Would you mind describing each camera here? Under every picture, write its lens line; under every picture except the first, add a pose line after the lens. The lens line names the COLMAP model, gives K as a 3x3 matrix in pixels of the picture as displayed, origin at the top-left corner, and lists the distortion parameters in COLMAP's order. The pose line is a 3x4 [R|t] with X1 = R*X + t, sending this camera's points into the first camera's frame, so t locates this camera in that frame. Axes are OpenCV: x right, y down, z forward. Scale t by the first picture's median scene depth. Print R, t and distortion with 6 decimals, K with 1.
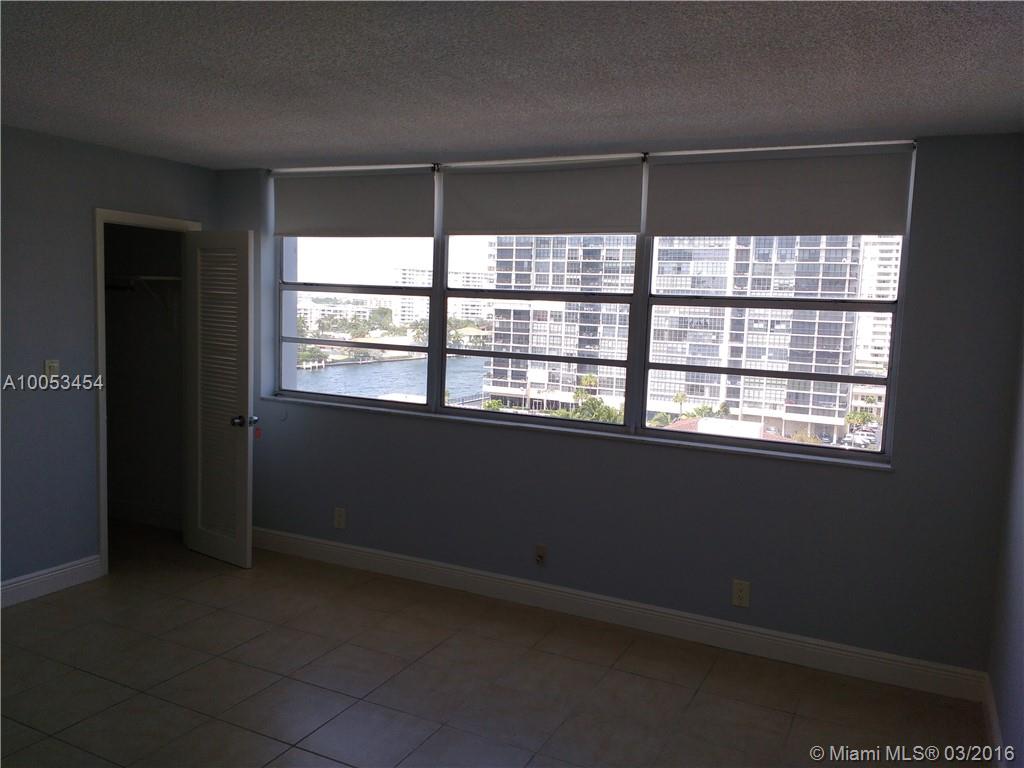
lens RADIAL K [[805.0, 0, 513.6], [0, 805.0, 389.1], [0, 0, 1]] dist [0.066222, -0.079919]
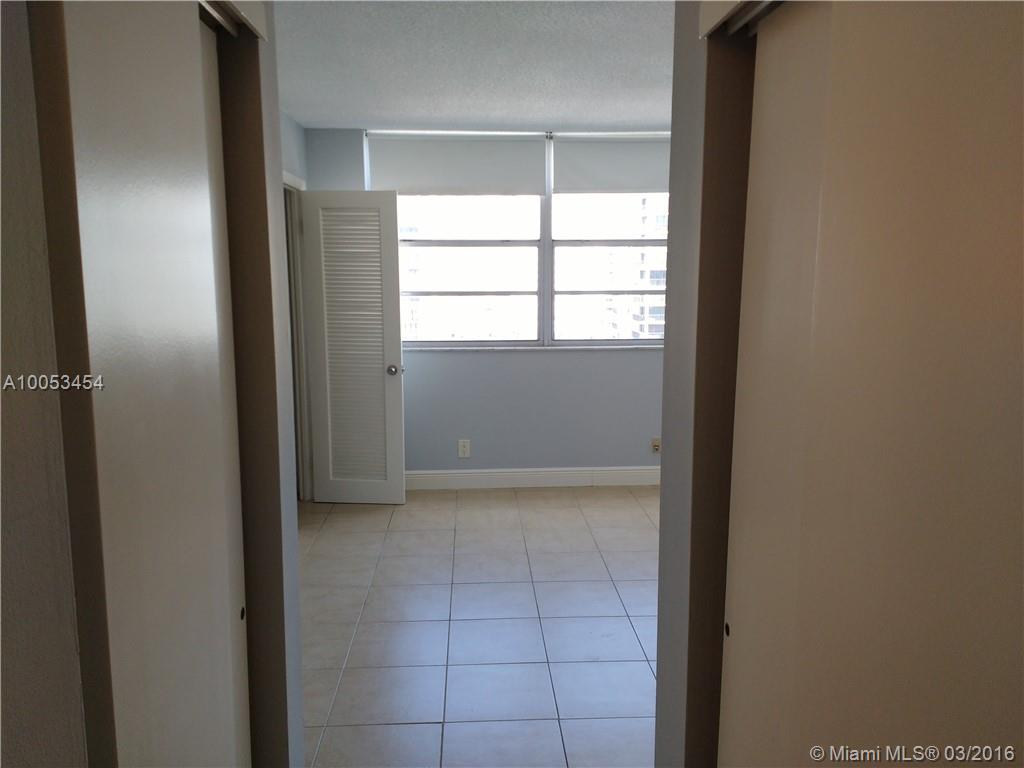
lens RADIAL K [[805.0, 0, 515.6], [0, 805.0, 379.0], [0, 0, 1]] dist [0.066222, -0.079919]
pose [[0.874774, -0.112460, 0.471300, -0.696690], [0.083218, 0.993109, 0.082513, -0.023711], [-0.477332, -0.032959, 0.878105, -0.018344]]
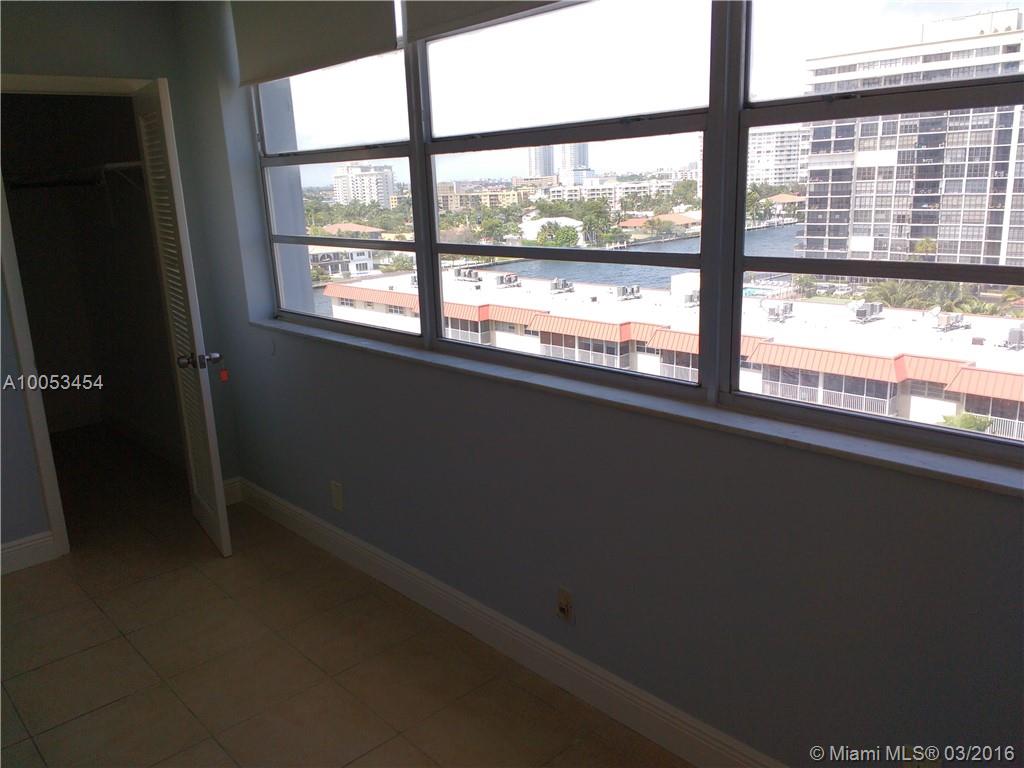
lens RADIAL K [[805.0, 0, 506.6], [0, 805.0, 417.4], [0, 0, 1]] dist [0.066222, -0.079919]
pose [[0.931036, 0.024429, -0.364108, 0.185966], [0.041872, 0.984016, 0.173087, -0.024286], [0.362516, -0.176396, 0.915132, 0.433330]]
